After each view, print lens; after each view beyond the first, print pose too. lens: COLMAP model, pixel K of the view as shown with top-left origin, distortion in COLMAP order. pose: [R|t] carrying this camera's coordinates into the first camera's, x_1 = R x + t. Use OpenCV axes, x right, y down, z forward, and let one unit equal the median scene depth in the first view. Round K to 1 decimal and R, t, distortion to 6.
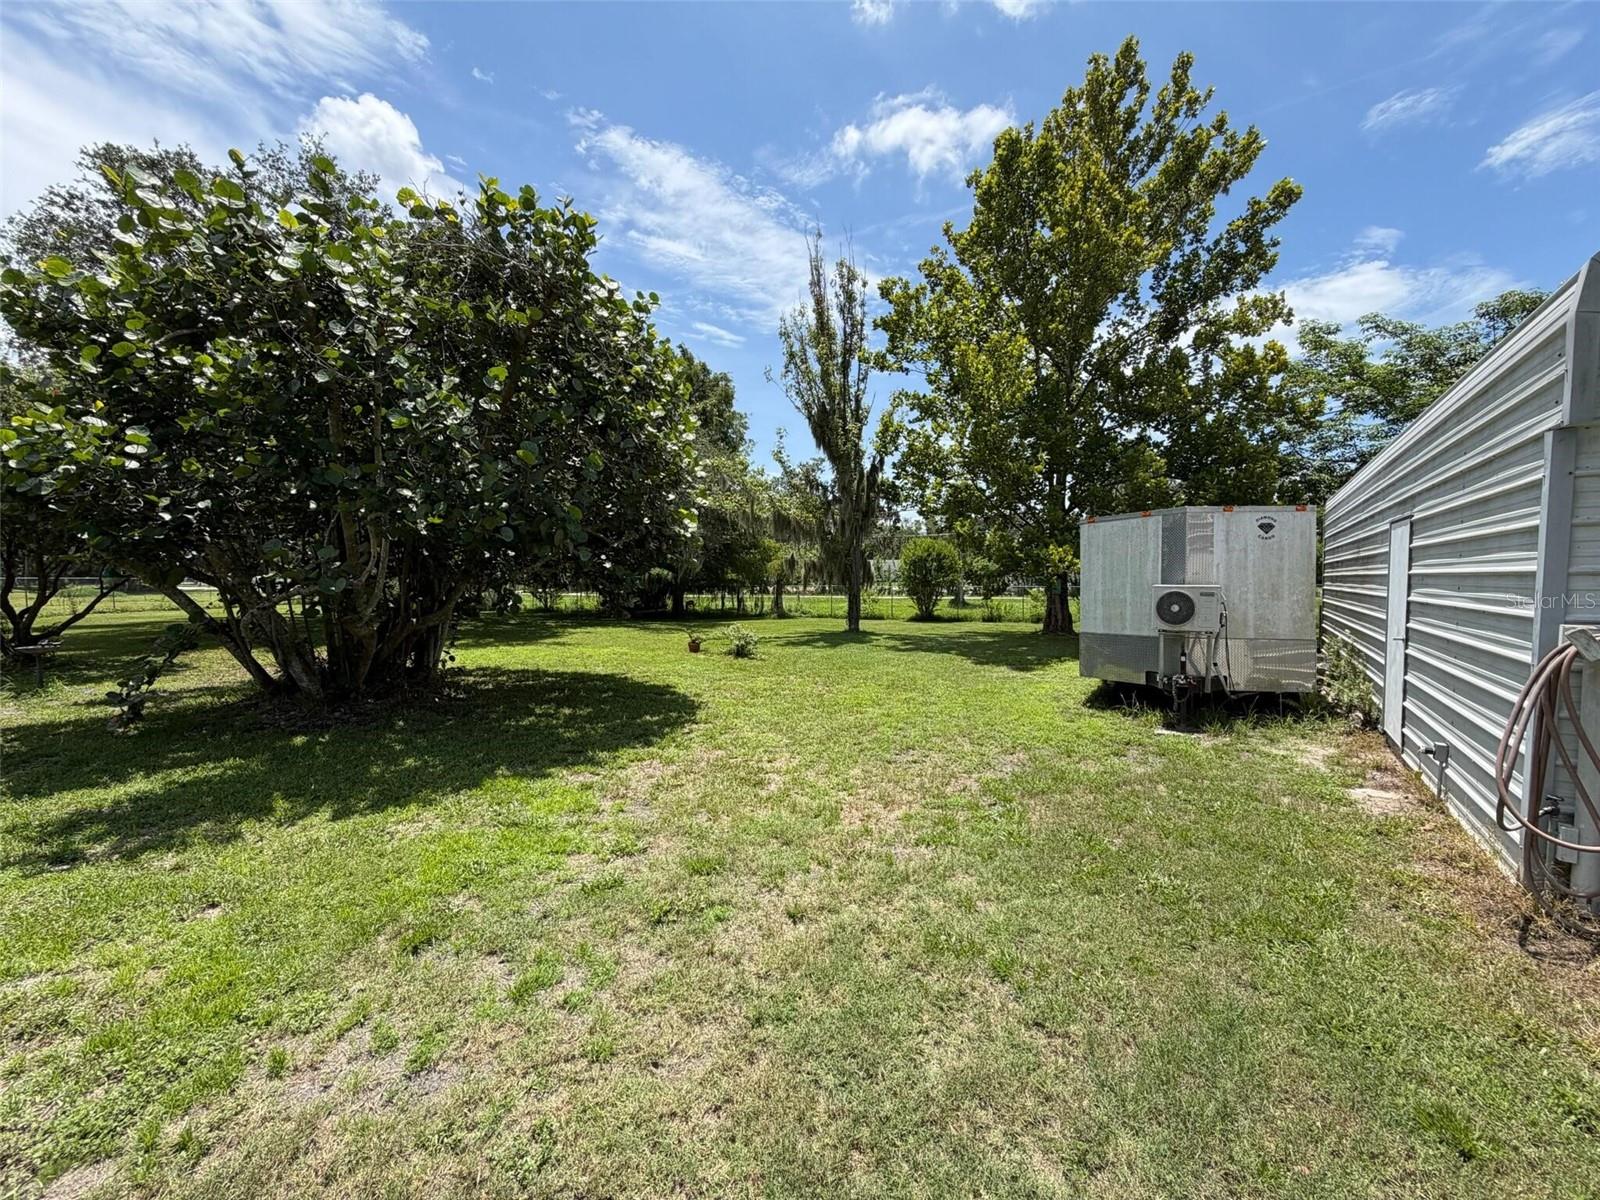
lens RADIAL K [[644.0, 0, 799.6], [0, 644.0, 608.0], [0, 0, 1]] dist [0.001271, -0.000509]
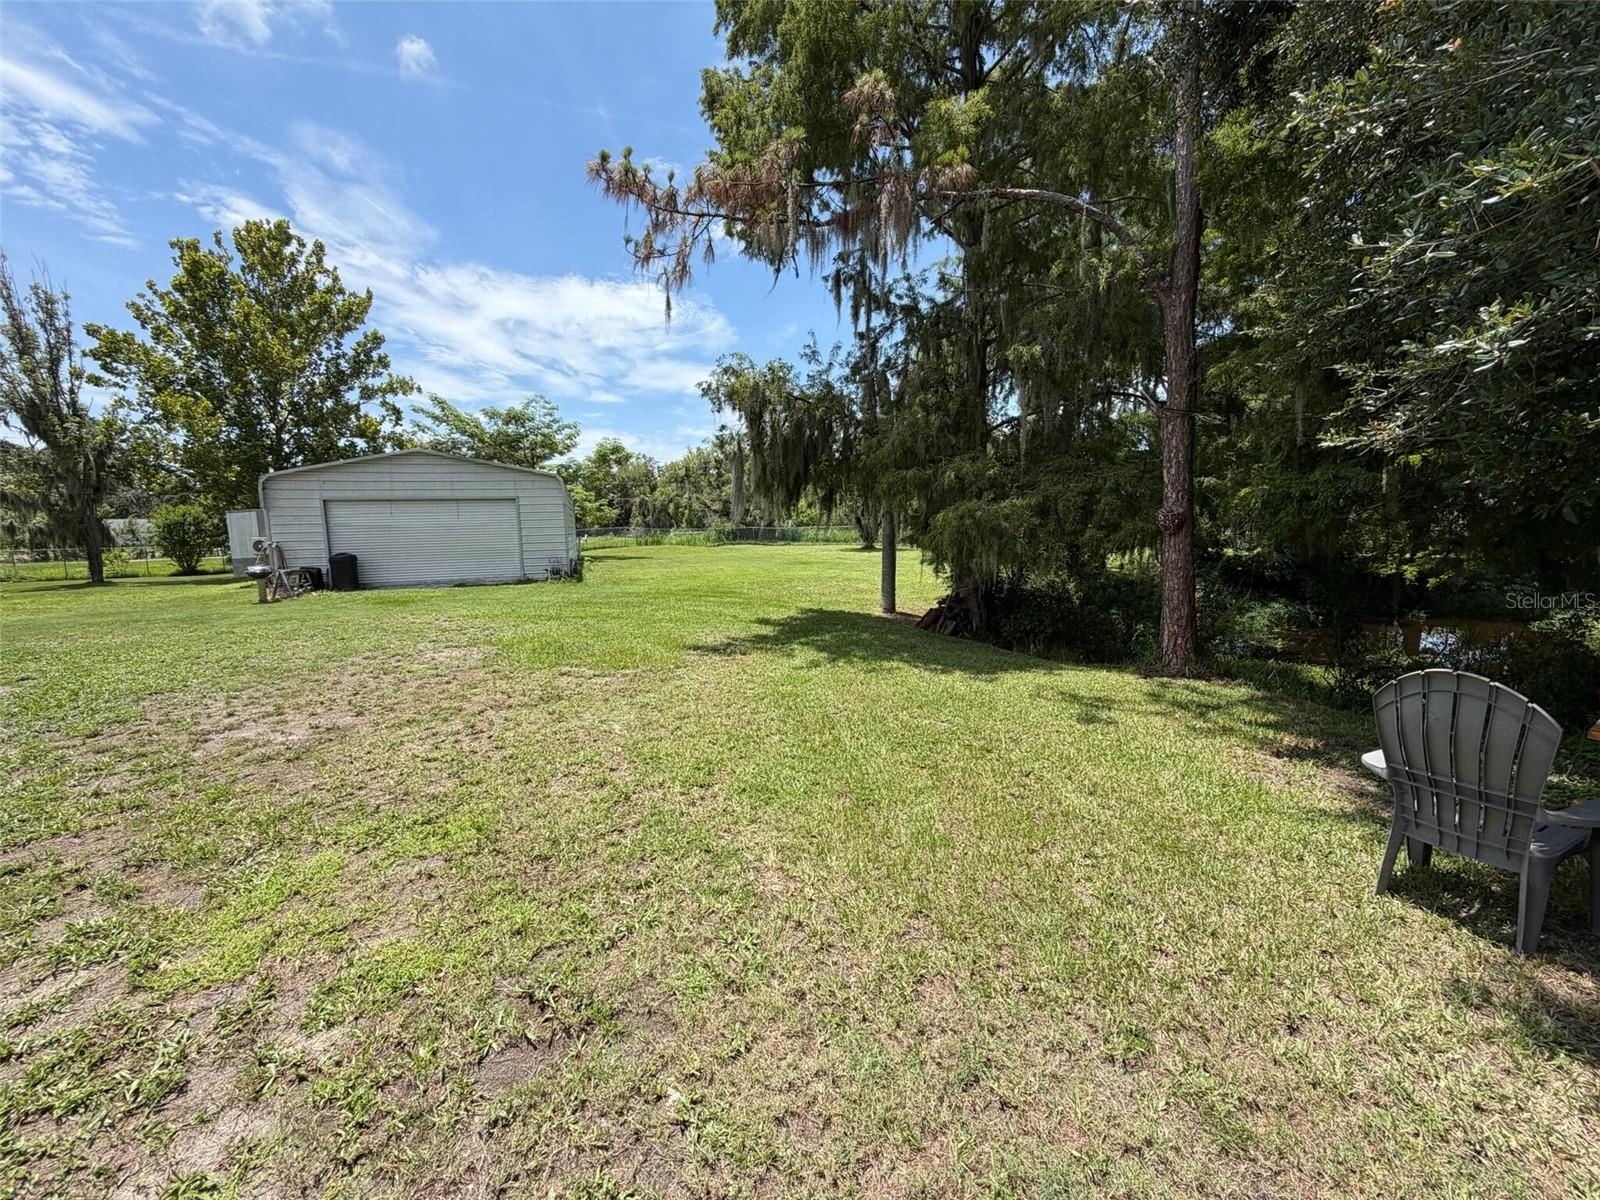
lens RADIAL K [[644.0, 0, 805.6], [0, 644.0, 602.1], [0, 0, 1]] dist [0.001271, -0.000509]
pose [[0.613230, -0.105414, 0.782839, -0.052855], [0.059687, 0.994406, 0.087147, 0.043680], [-0.787646, -0.006716, 0.616091, -0.797657]]
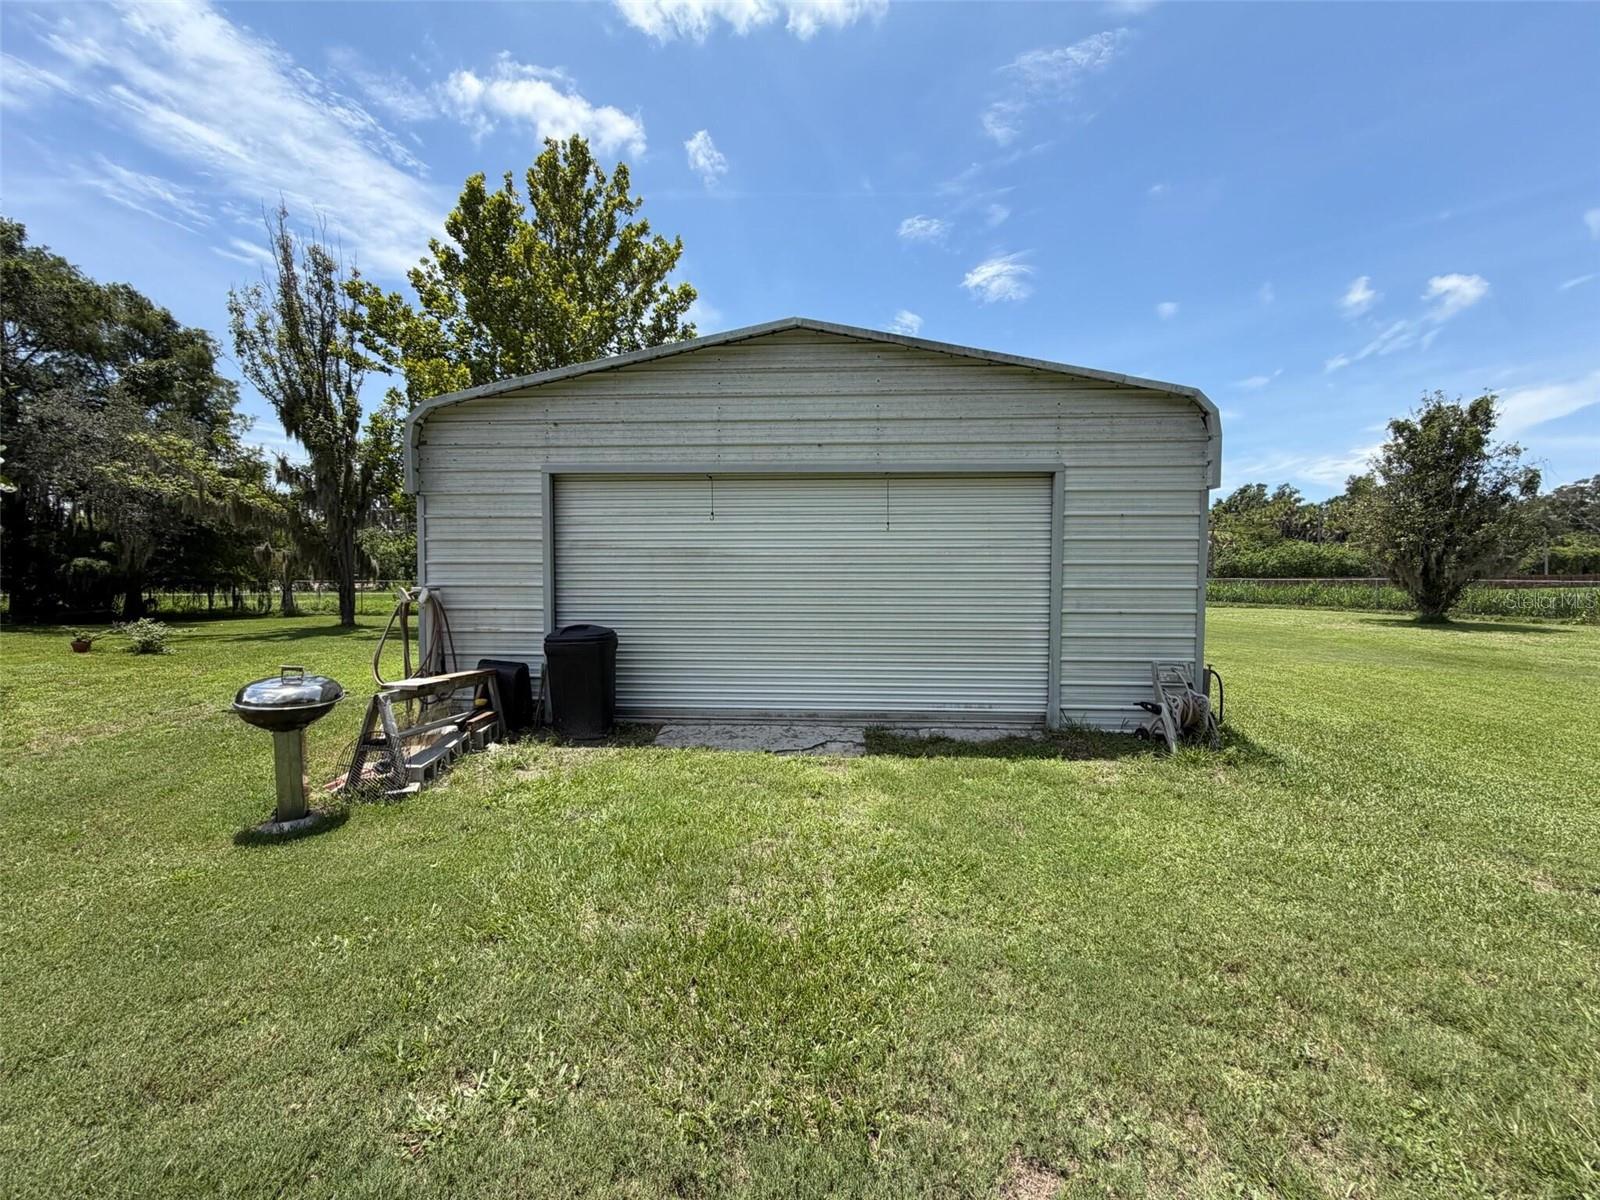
lens RADIAL K [[644.0, 0, 805.2], [0, 644.0, 605.8], [0, 0, 1]] dist [0.001271, -0.000509]
pose [[0.850362, -0.020384, 0.525804, 0.146627], [0.020699, 0.999772, 0.005284, 0.013490], [-0.525791, 0.006390, 0.850590, -0.187764]]
